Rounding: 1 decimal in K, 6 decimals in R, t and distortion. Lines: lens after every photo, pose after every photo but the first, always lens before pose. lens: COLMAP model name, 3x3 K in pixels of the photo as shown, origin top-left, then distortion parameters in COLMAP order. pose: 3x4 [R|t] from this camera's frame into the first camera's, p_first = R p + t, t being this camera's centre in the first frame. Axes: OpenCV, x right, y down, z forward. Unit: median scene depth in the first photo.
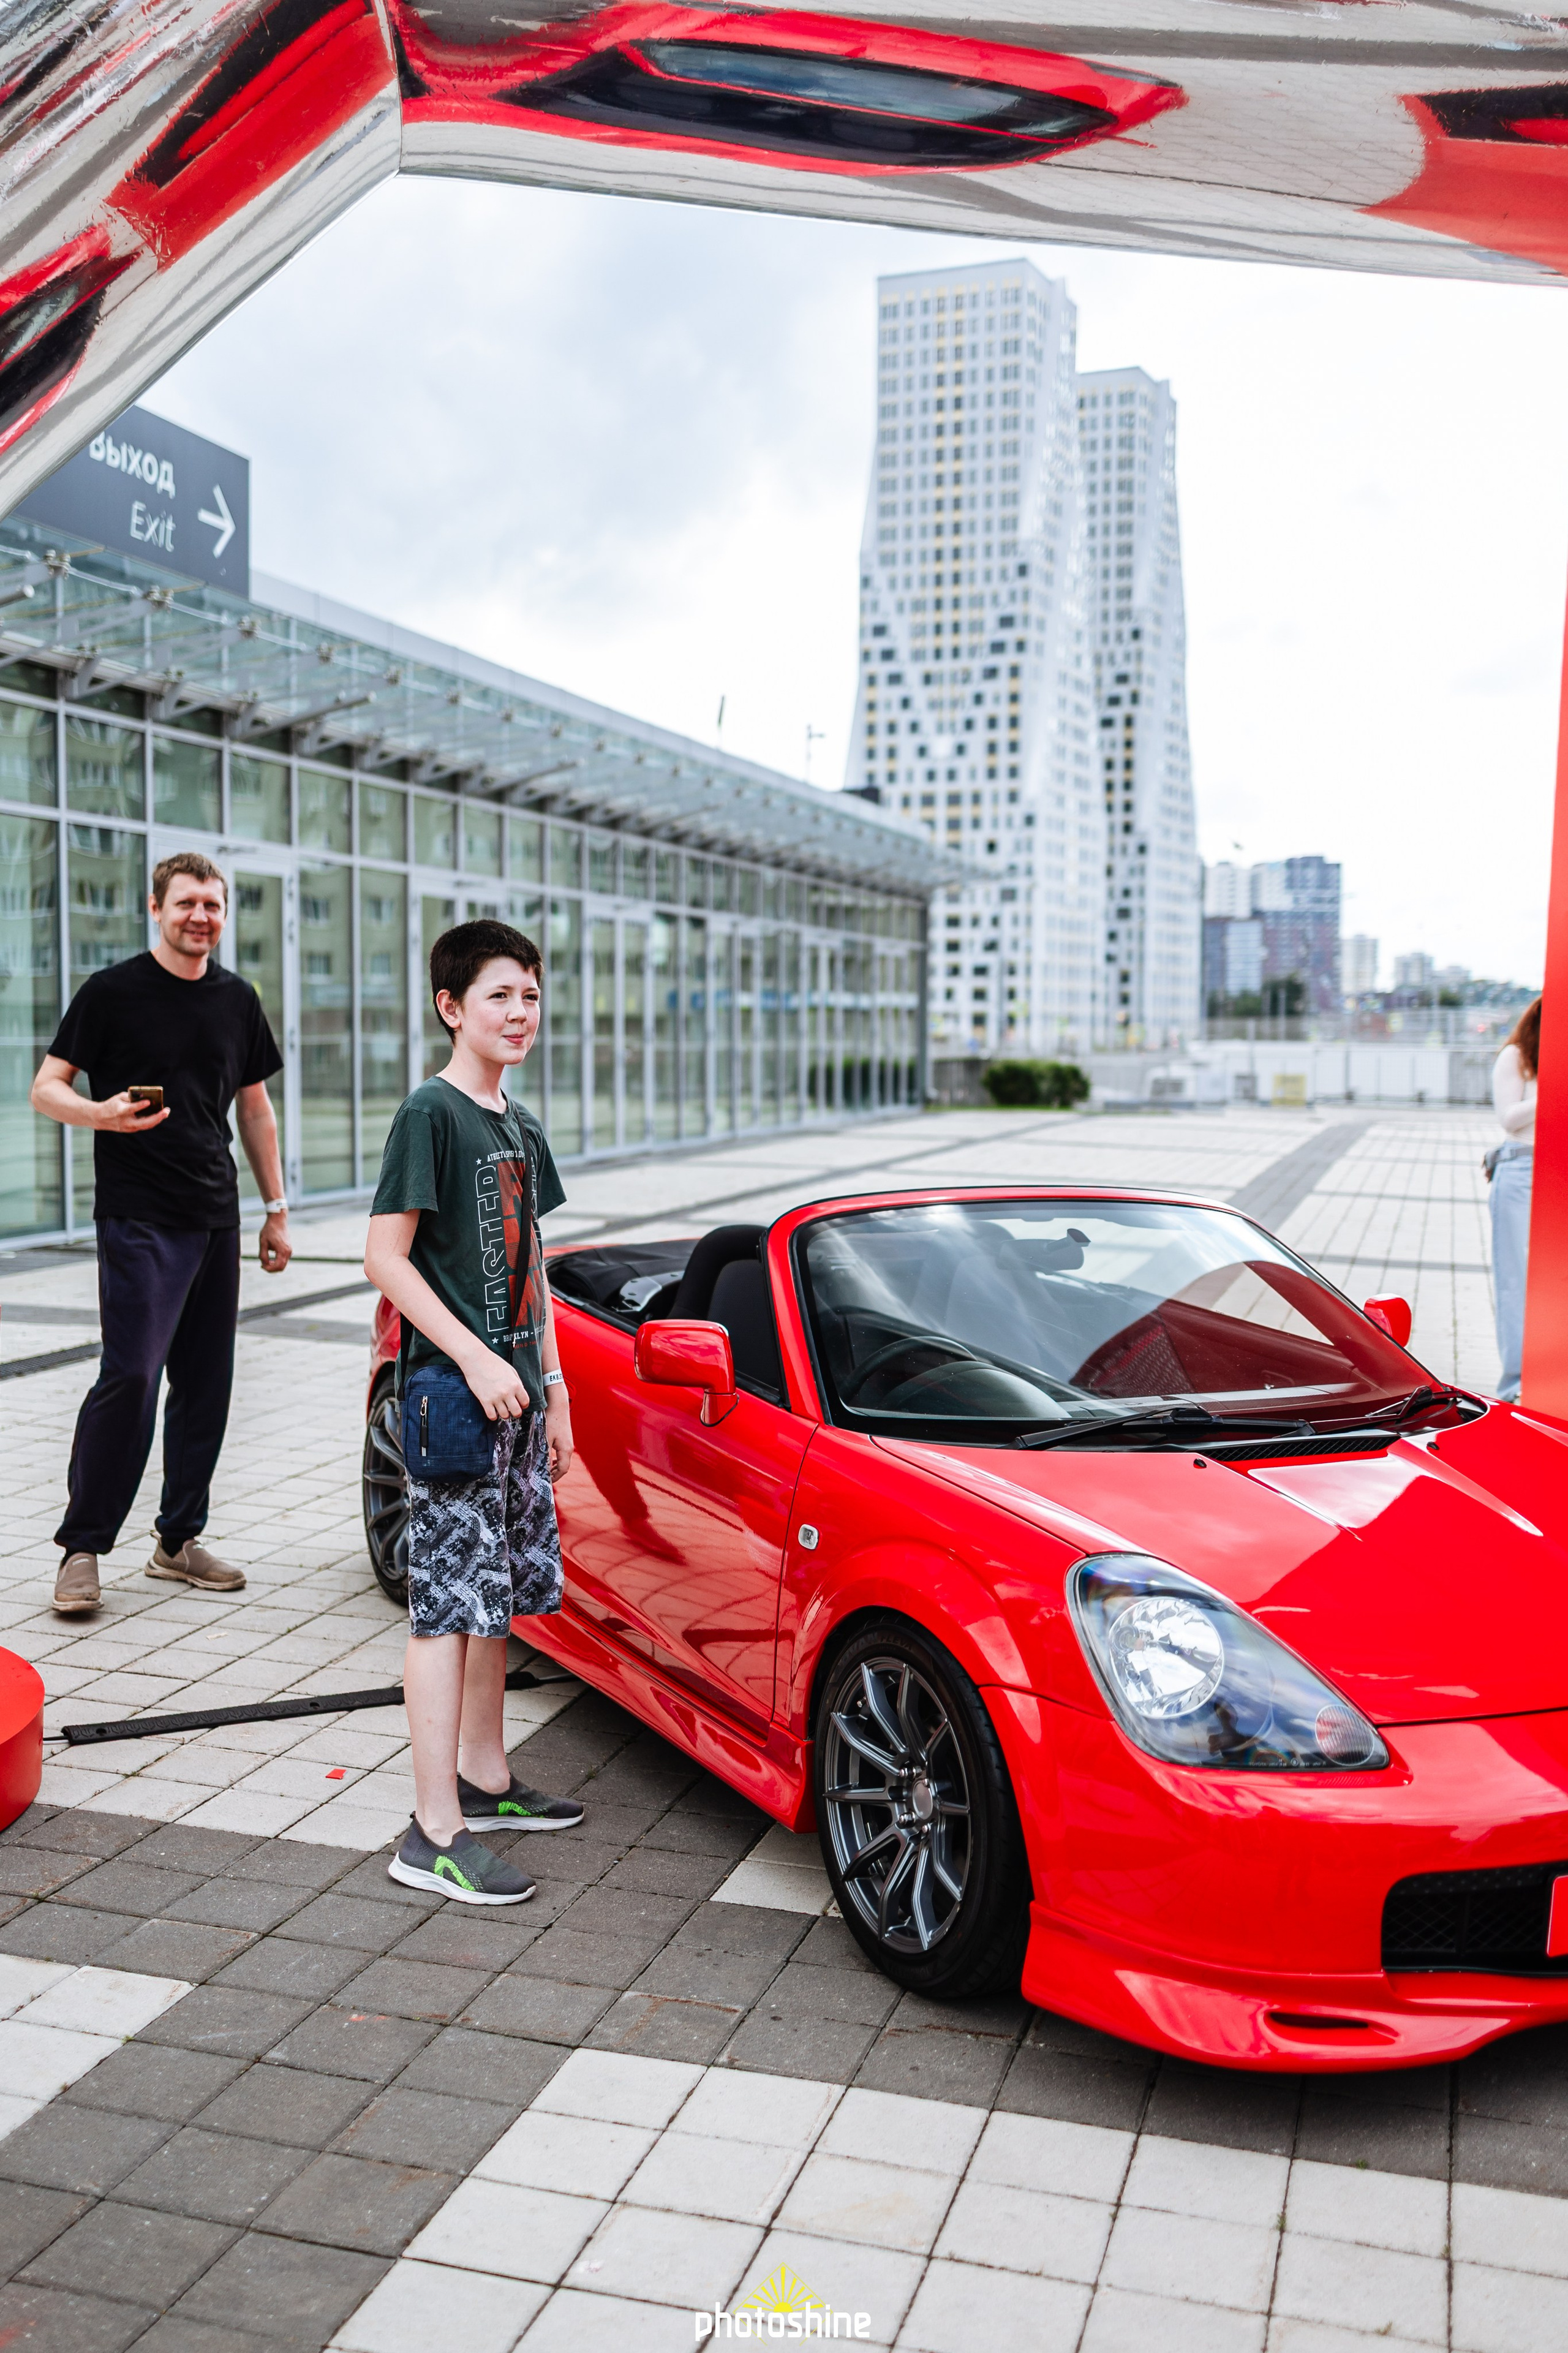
lens RADIAL K [[2378.6, 0, 776.9], [0, 2378.6, 1171.5], [0, 0, 1]] dist [0.009505, 0.000000]
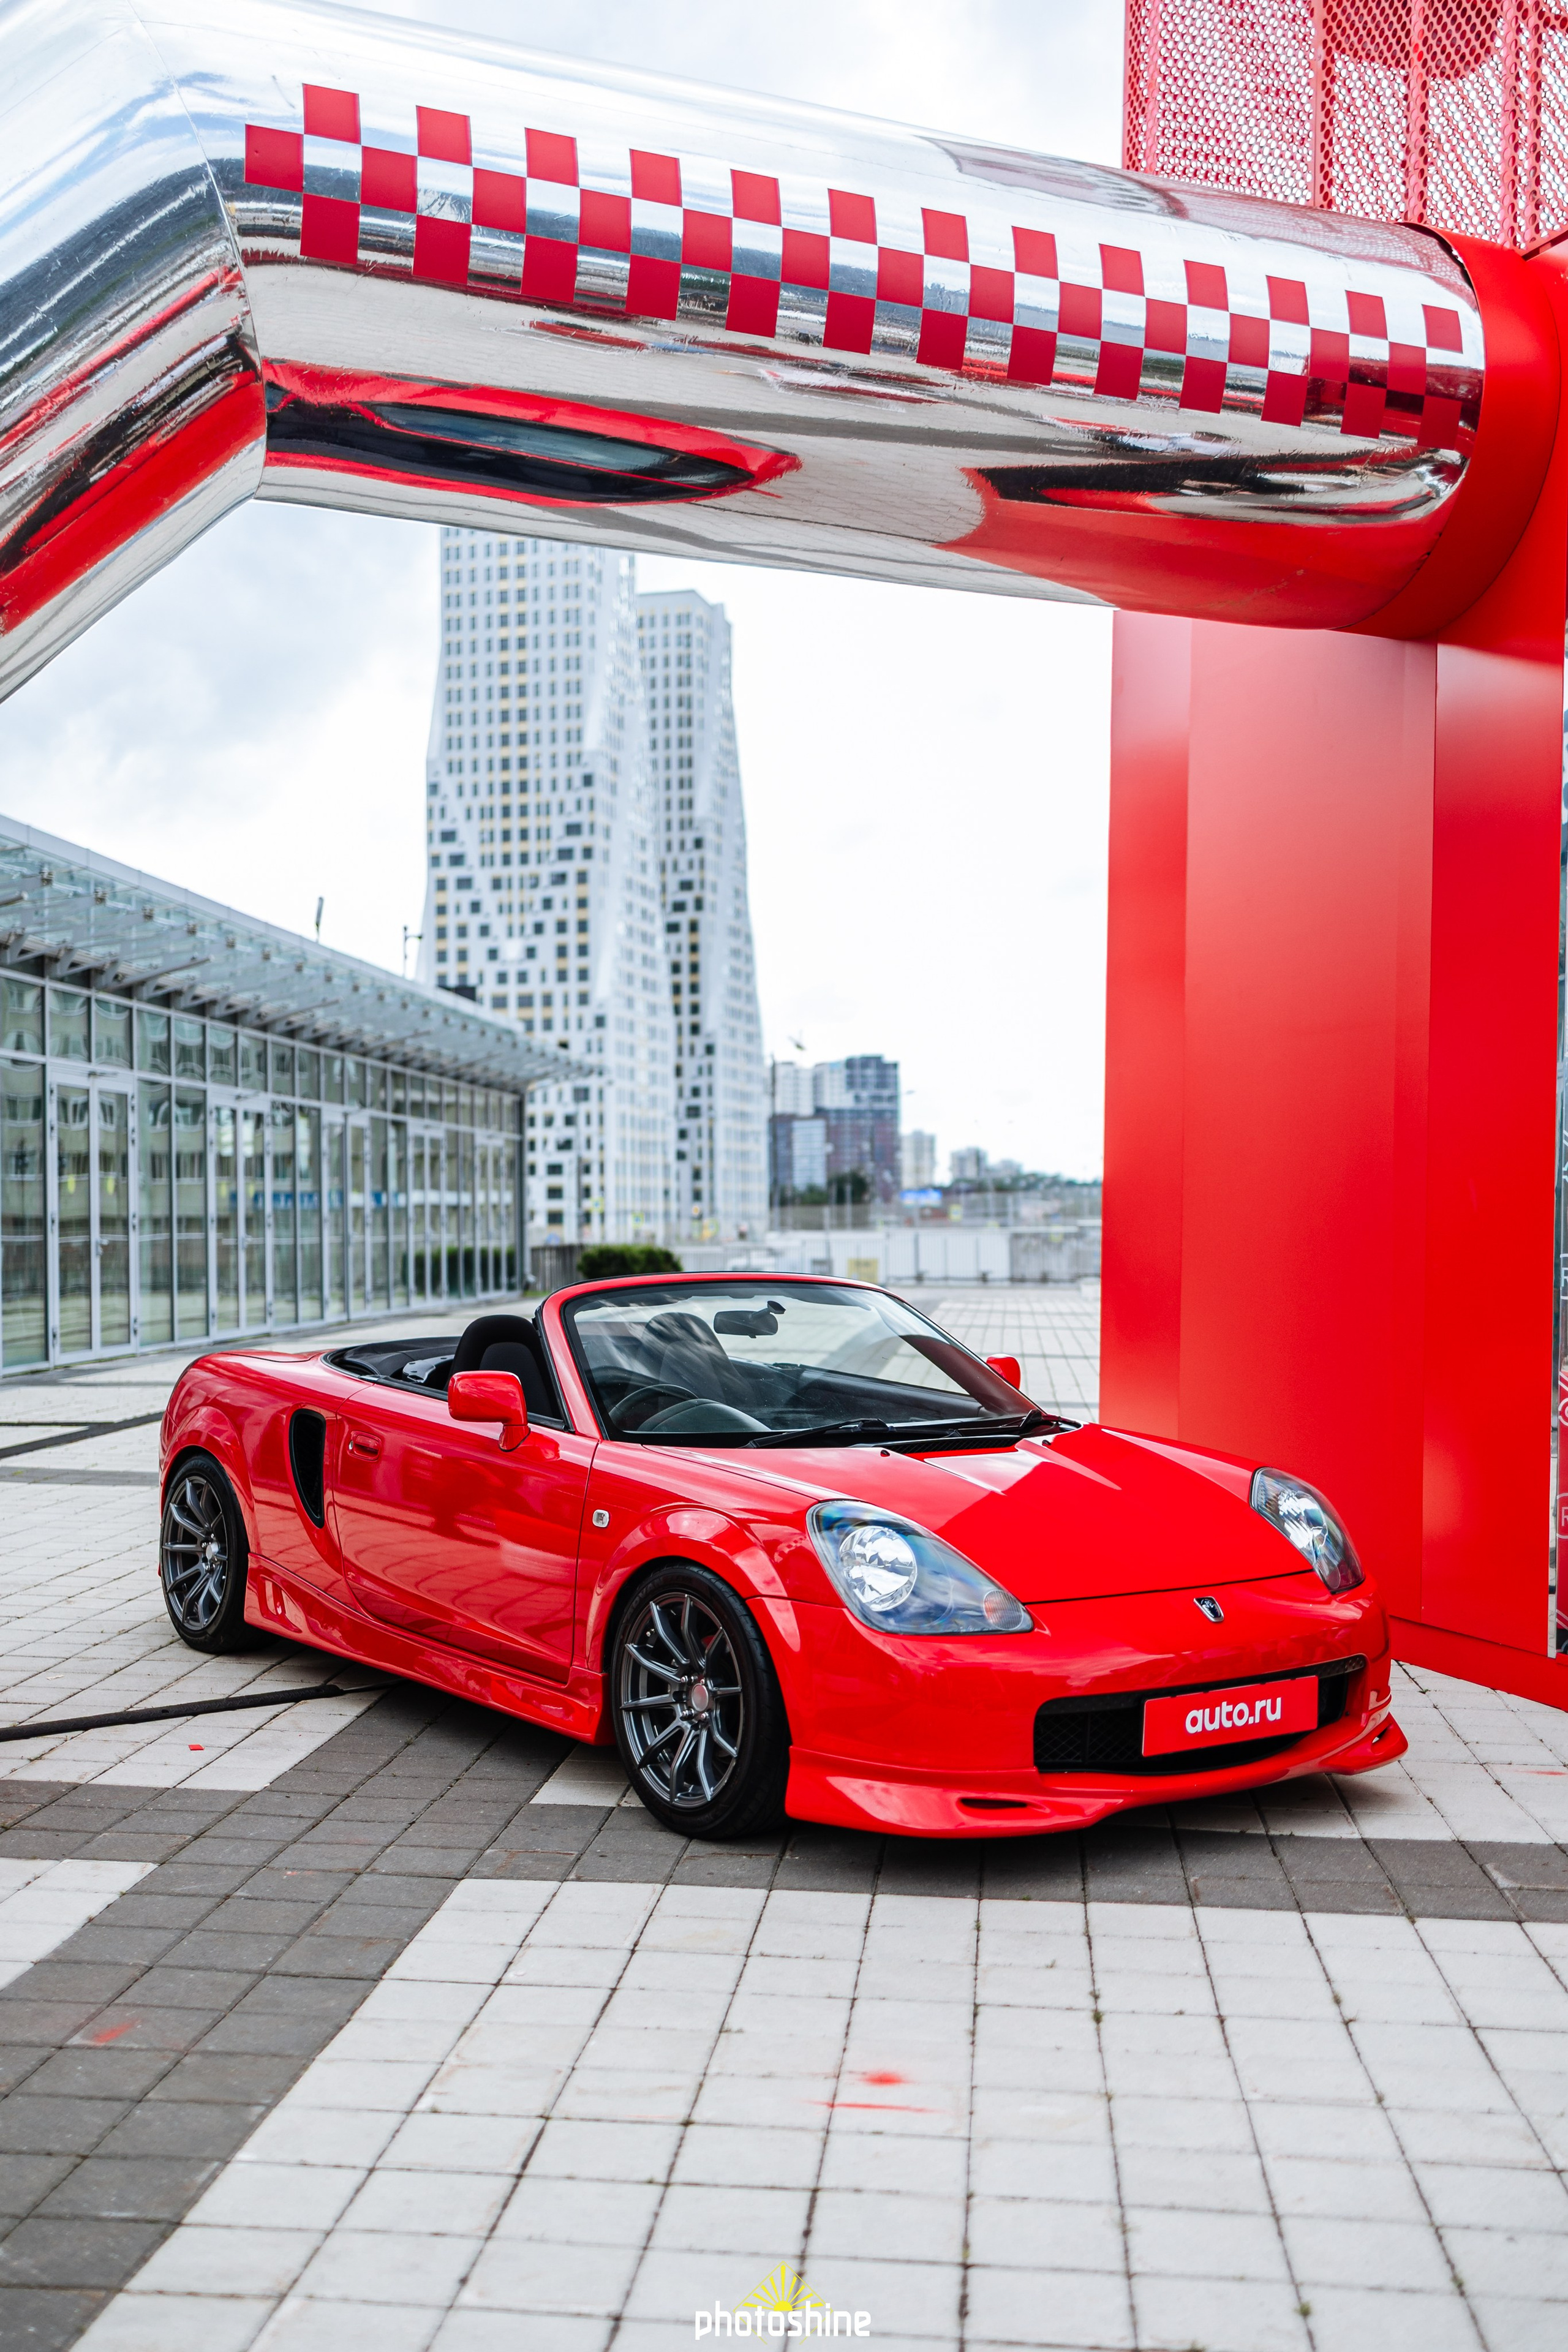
lens RADIAL K [[2377.8, 0, 785.5], [0, 2377.8, 1183.3], [0, 0, 1]] dist [0.009505, 0.000000]
pose [[0.983092, -0.014250, 0.182555, -0.098111], [0.028619, 0.996672, -0.076322, 0.055033], [-0.180860, 0.080256, 0.980229, -0.267885]]
